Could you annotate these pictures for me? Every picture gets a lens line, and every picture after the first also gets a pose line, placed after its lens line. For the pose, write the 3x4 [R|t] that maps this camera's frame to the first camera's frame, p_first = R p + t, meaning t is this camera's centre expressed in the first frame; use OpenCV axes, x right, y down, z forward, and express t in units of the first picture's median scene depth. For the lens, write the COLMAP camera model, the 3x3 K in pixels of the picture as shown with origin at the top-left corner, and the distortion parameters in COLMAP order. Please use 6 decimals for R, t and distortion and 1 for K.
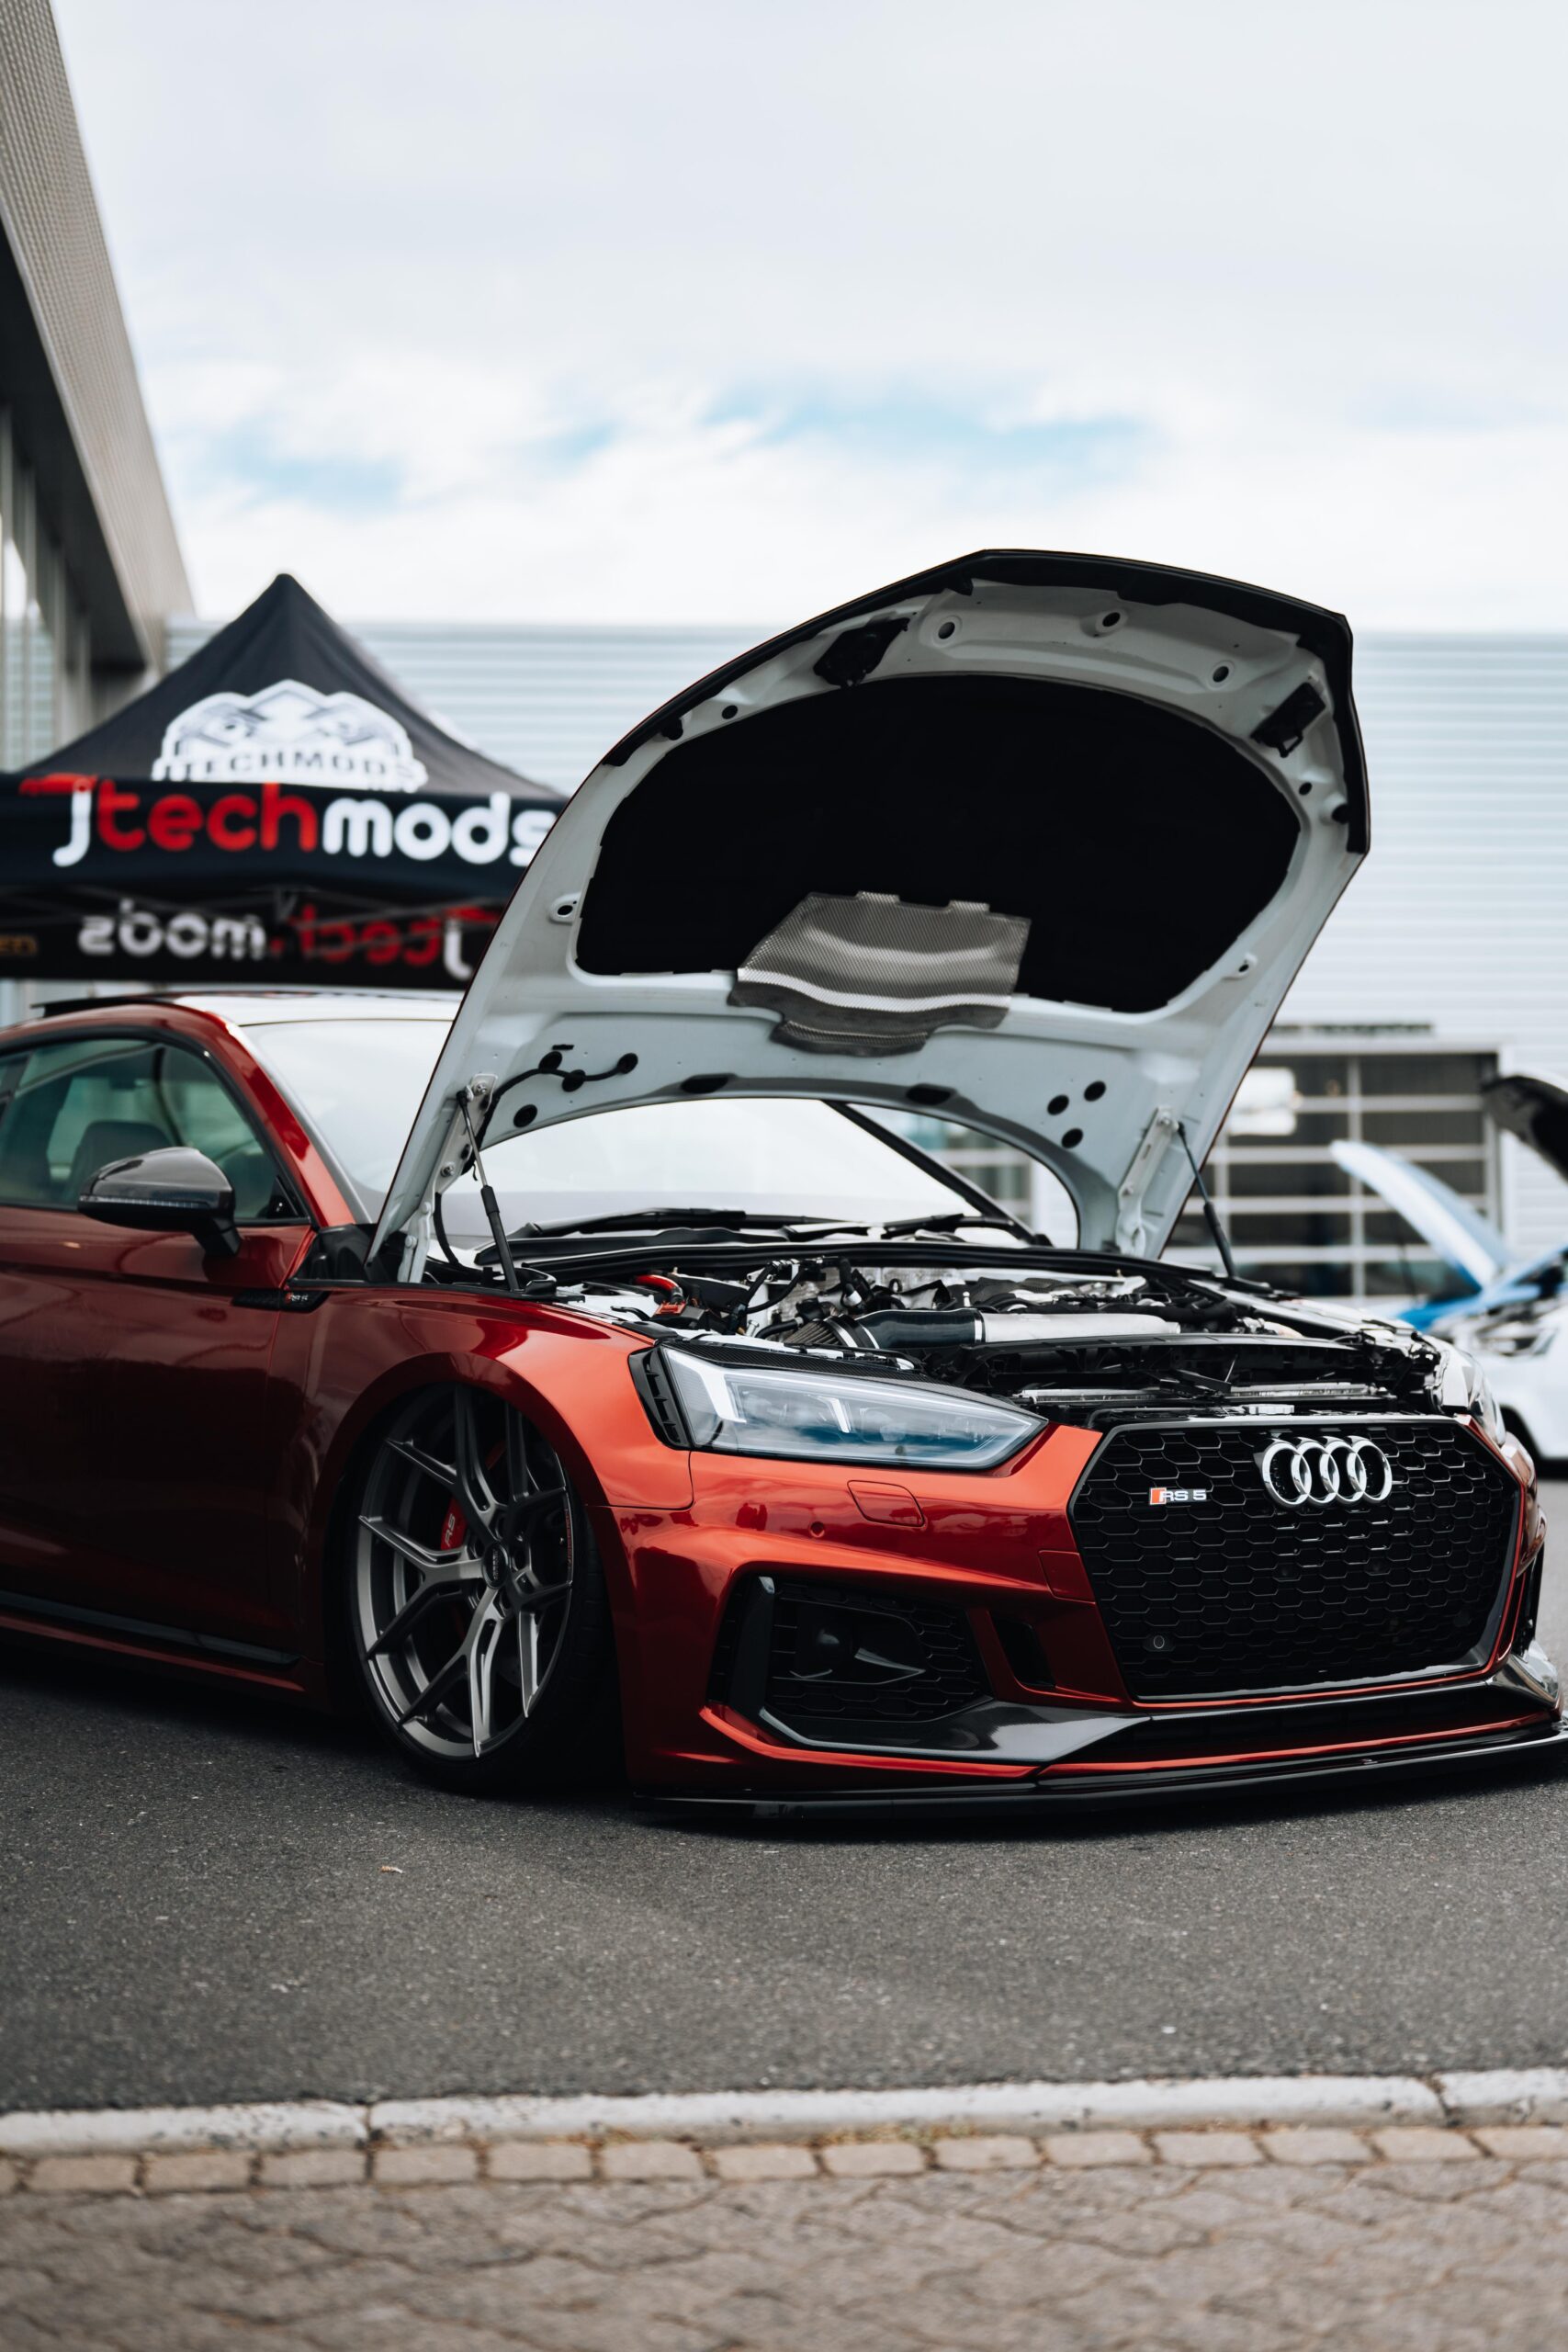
lens RADIAL K [[3602.8, 0, 784.0], [0, 3602.8, 1176.0], [0, 0, 1]] dist [-0.003643, 0.083080]
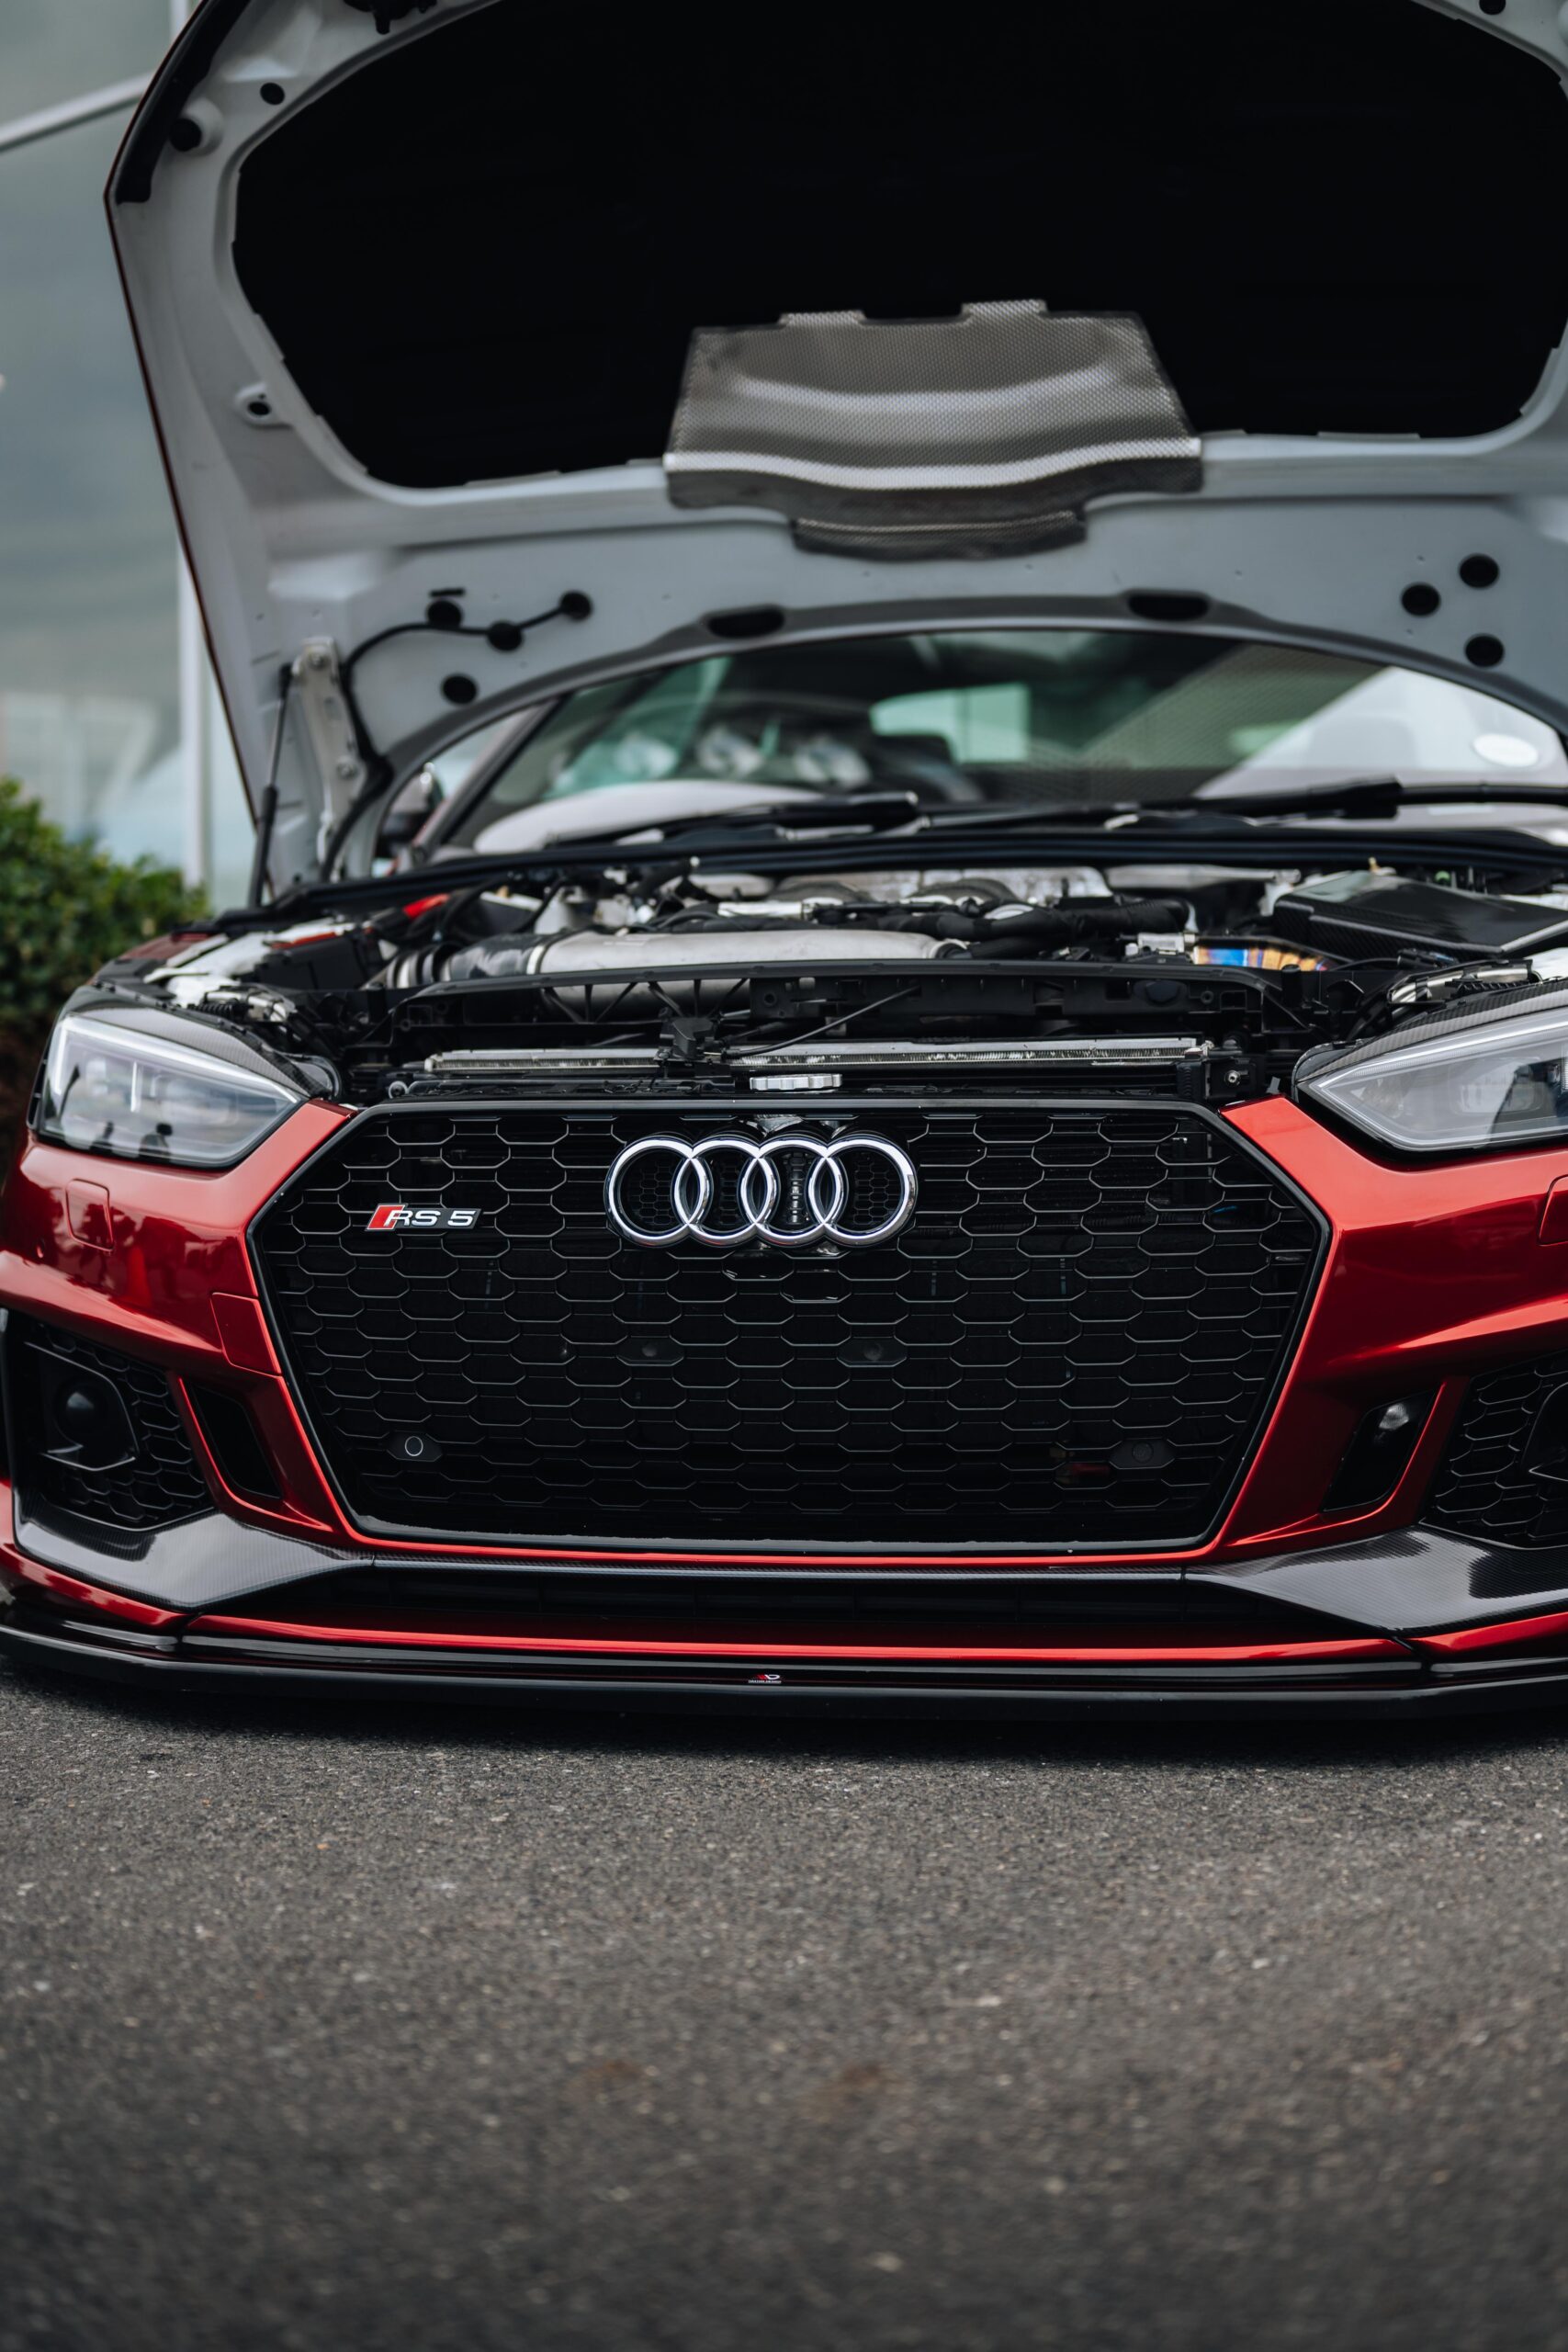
lens RADIAL K [[3602.8, 0, 784.0], [0, 3602.8, 1176.0], [0, 0, 1]] dist [-0.003643, 0.083080]
pose [[0.623357, 0.025993, -0.781505, 0.589981], [0.044521, 0.996646, 0.068661, 0.037823], [0.780669, -0.077594, 0.620109, 0.607695]]
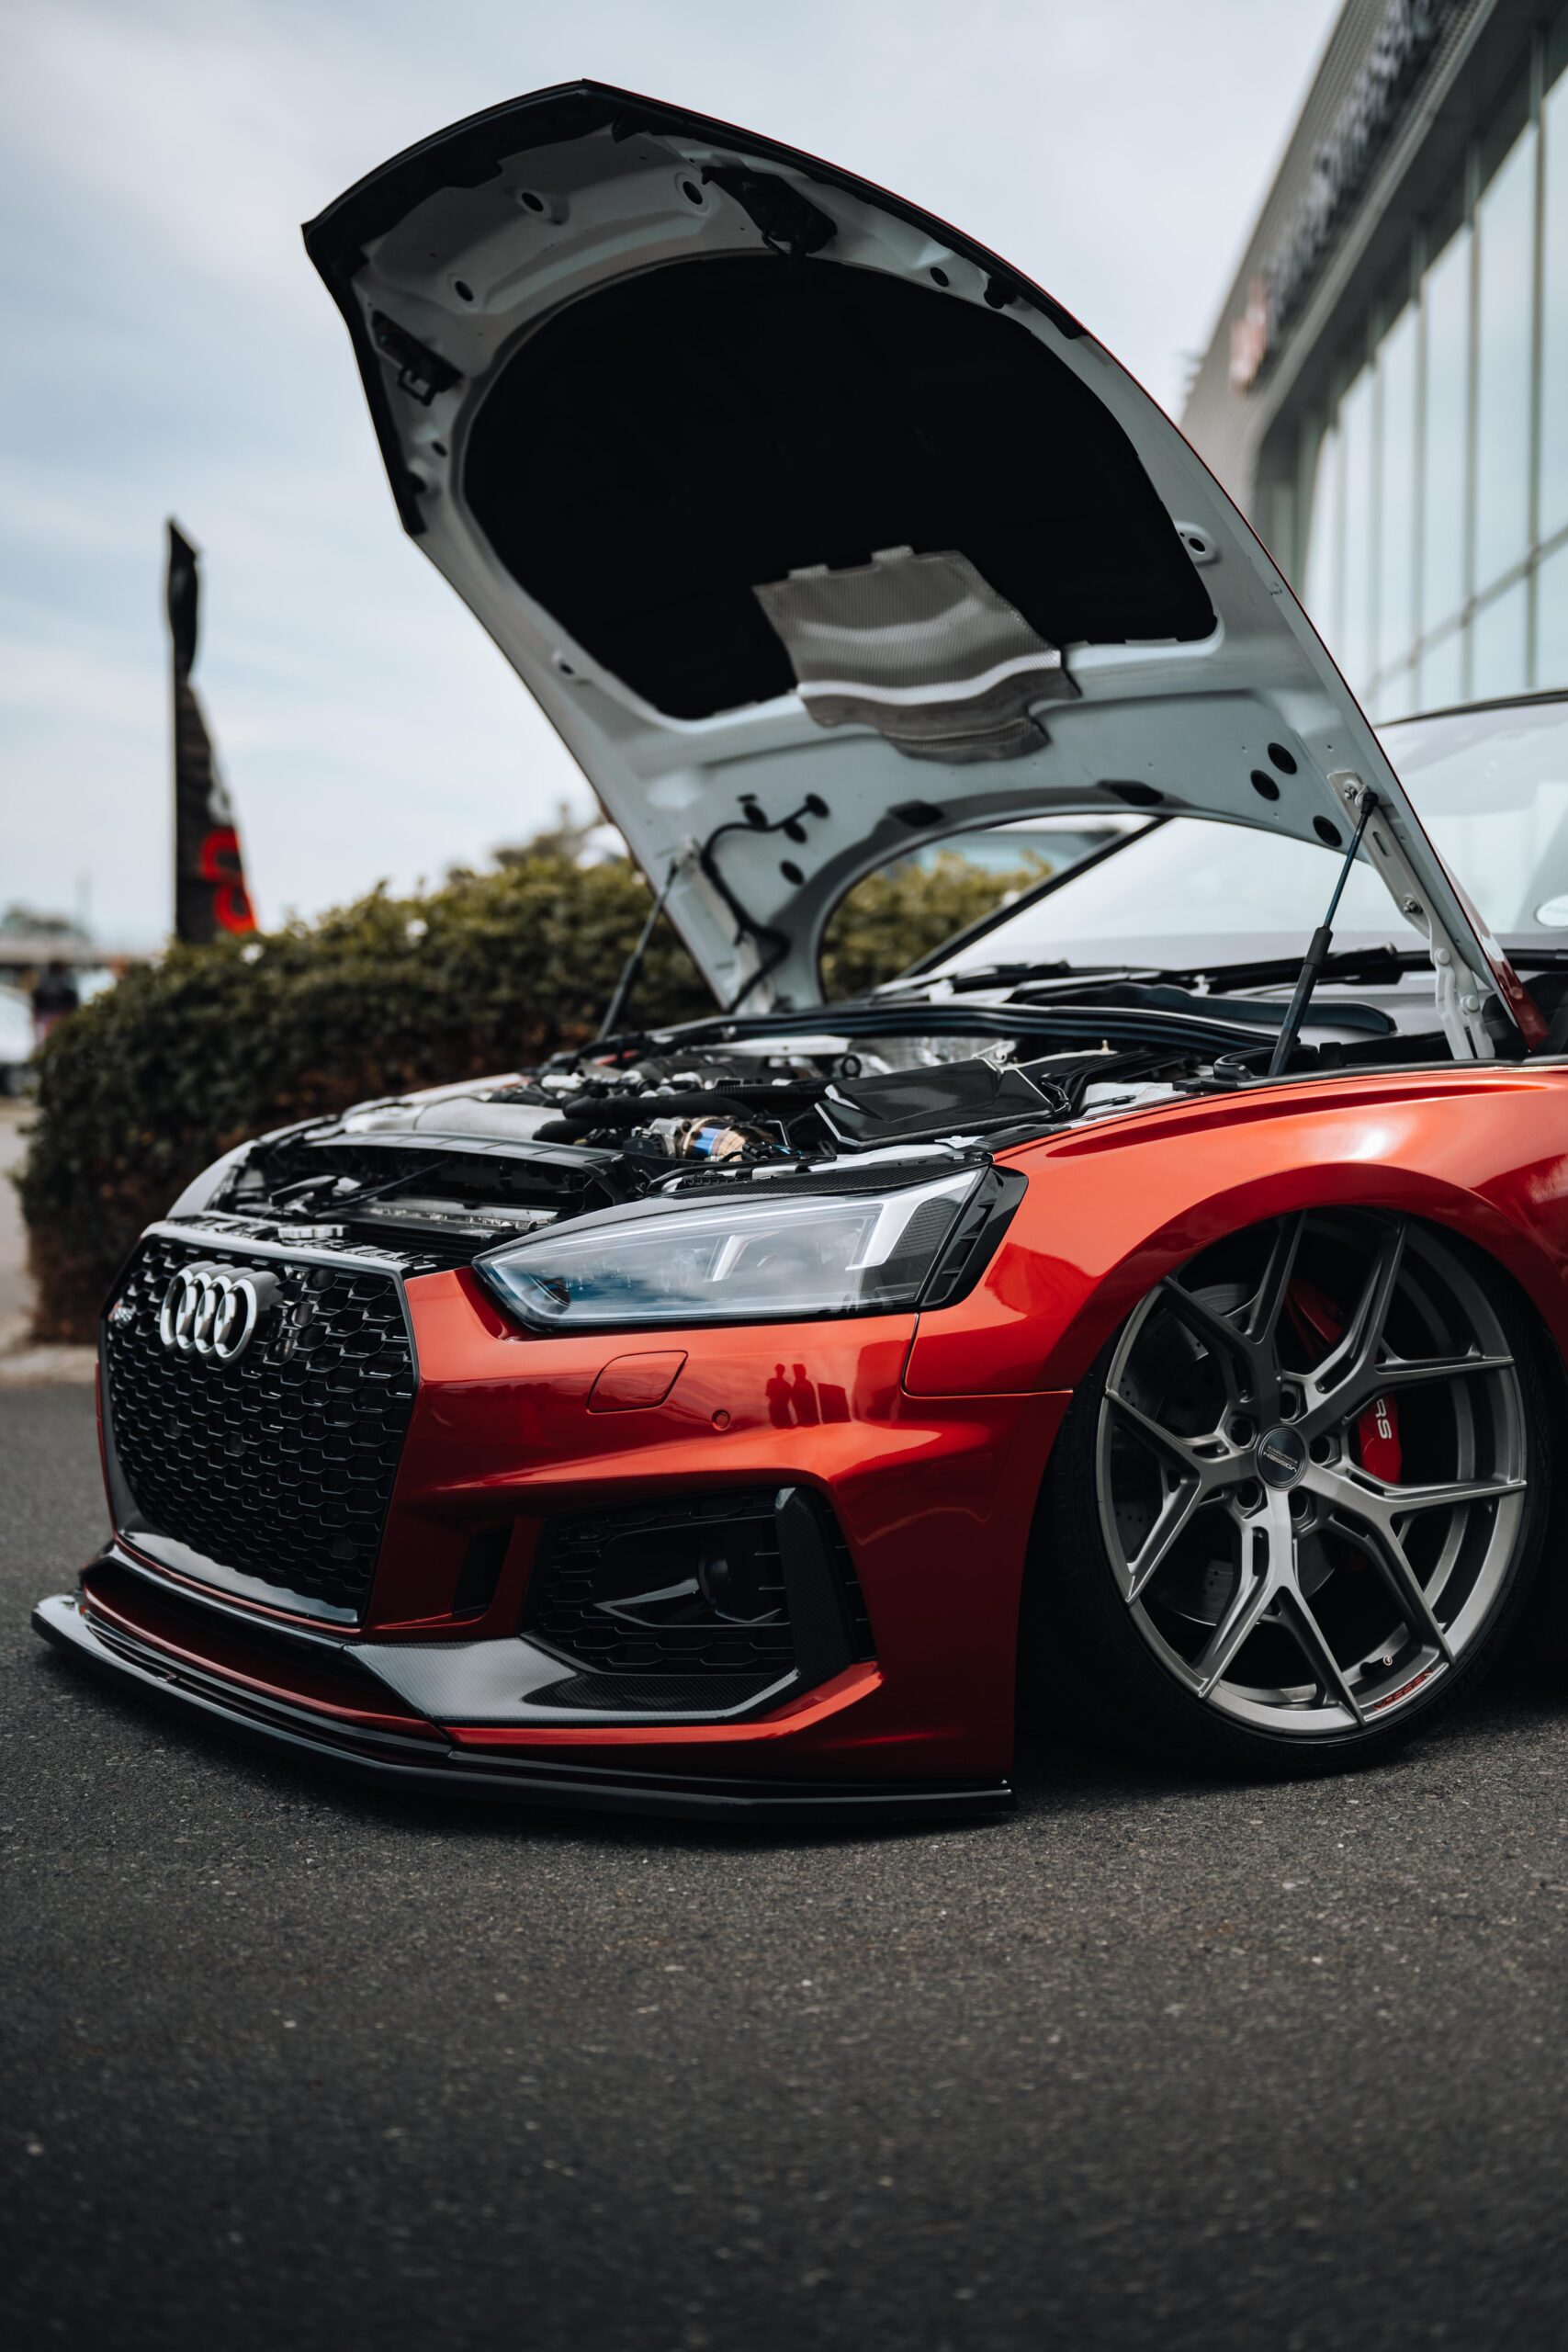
lens RADIAL K [[3416.1, 0, 782.7], [0, 3416.1, 1155.0], [0, 0, 1]] dist [-0.006616, 0.006899]
pose [[-0.149814, 0.040755, -0.987874, 0.830901], [0.041125, 0.998542, 0.034959, 0.025847], [0.987859, -0.035389, -0.151271, 1.184109]]
